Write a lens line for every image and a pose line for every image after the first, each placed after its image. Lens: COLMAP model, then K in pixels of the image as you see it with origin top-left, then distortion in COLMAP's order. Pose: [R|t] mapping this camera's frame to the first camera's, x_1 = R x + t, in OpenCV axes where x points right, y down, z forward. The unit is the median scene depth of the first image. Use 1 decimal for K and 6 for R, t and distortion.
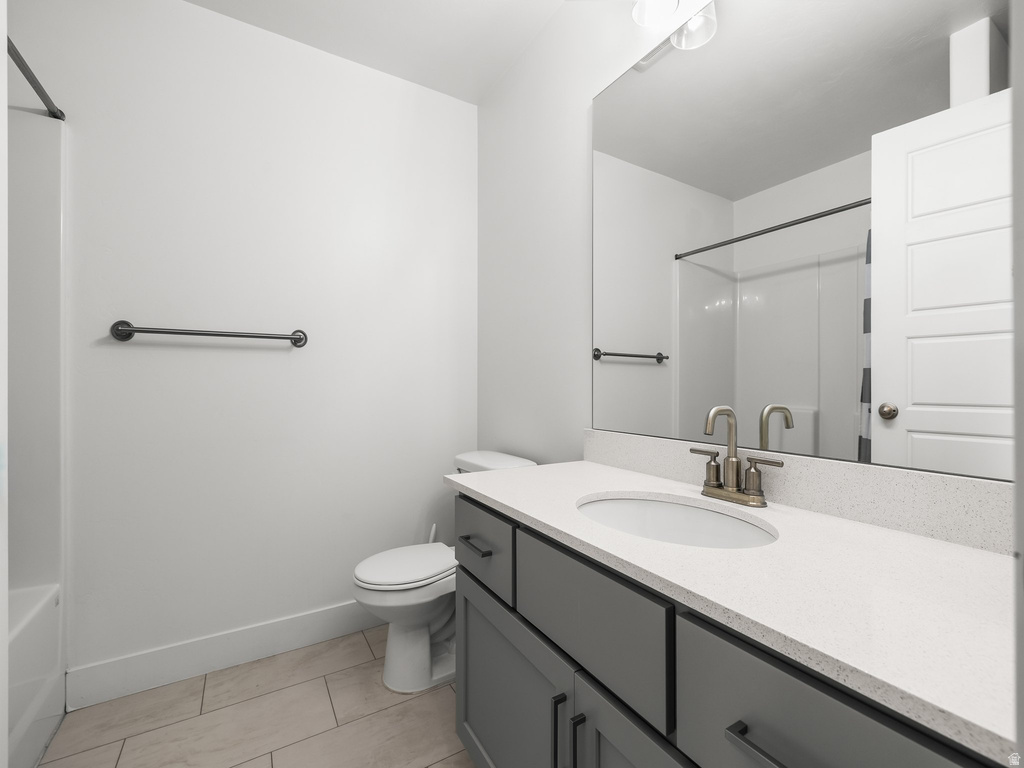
lens RADIAL K [[426.4, 0, 507.7], [0, 426.4, 384.1], [0, 0, 1]] dist [0.000617, 0.000043]
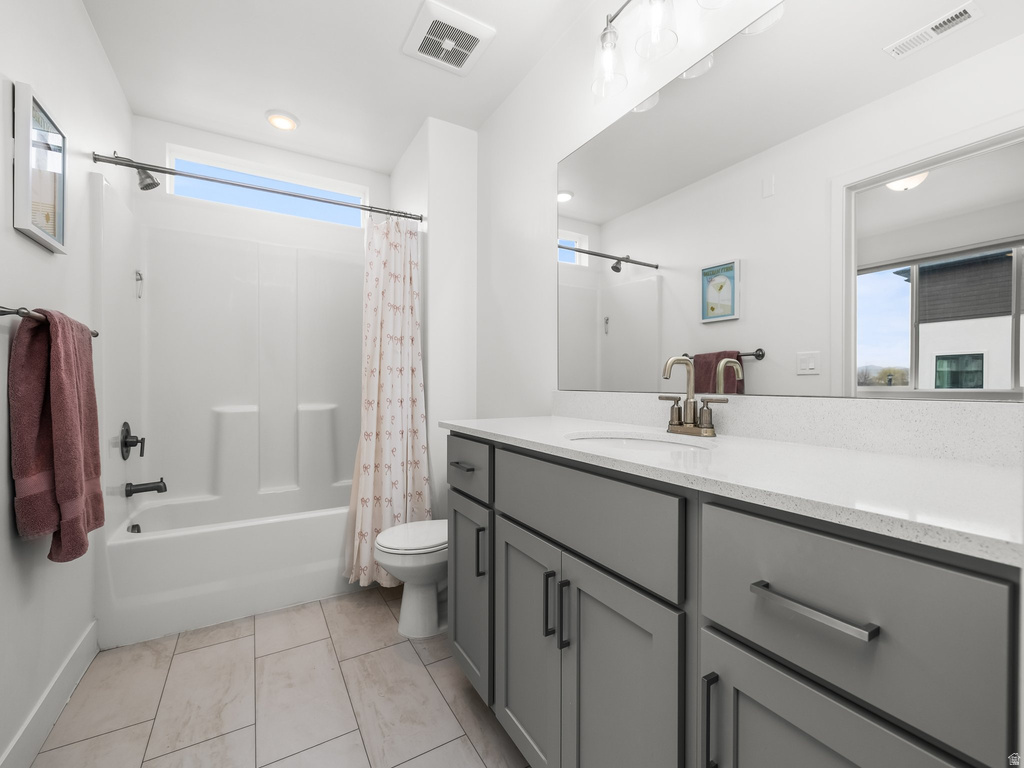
lens RADIAL K [[431.5, 0, 501.4], [0, 431.5, 381.8], [0, 0, 1]] dist [0.000130, -0.000102]
pose [[0.999989, 0.002256, 0.004139, -0.027528], [-0.002297, 0.999948, 0.009981, 0.109801], [-0.004116, -0.009990, 0.999942, -0.254358]]
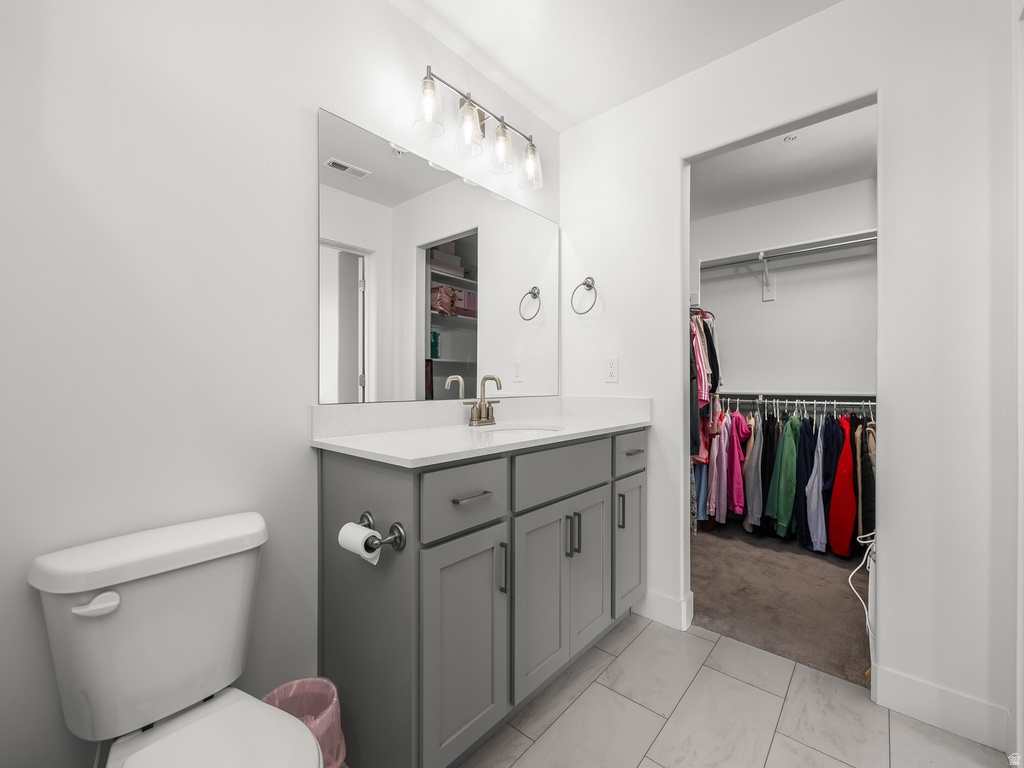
lens RADIAL K [[431.5, 0, 501.4], [0, 431.5, 381.8], [0, 0, 1]] dist [0.000130, -0.000102]
pose [[-0.316841, 0.000823, 0.948478, -1.390349], [-0.008256, 0.999959, -0.003625, 0.084247], [-0.948443, -0.008979, -0.316821, 1.582606]]
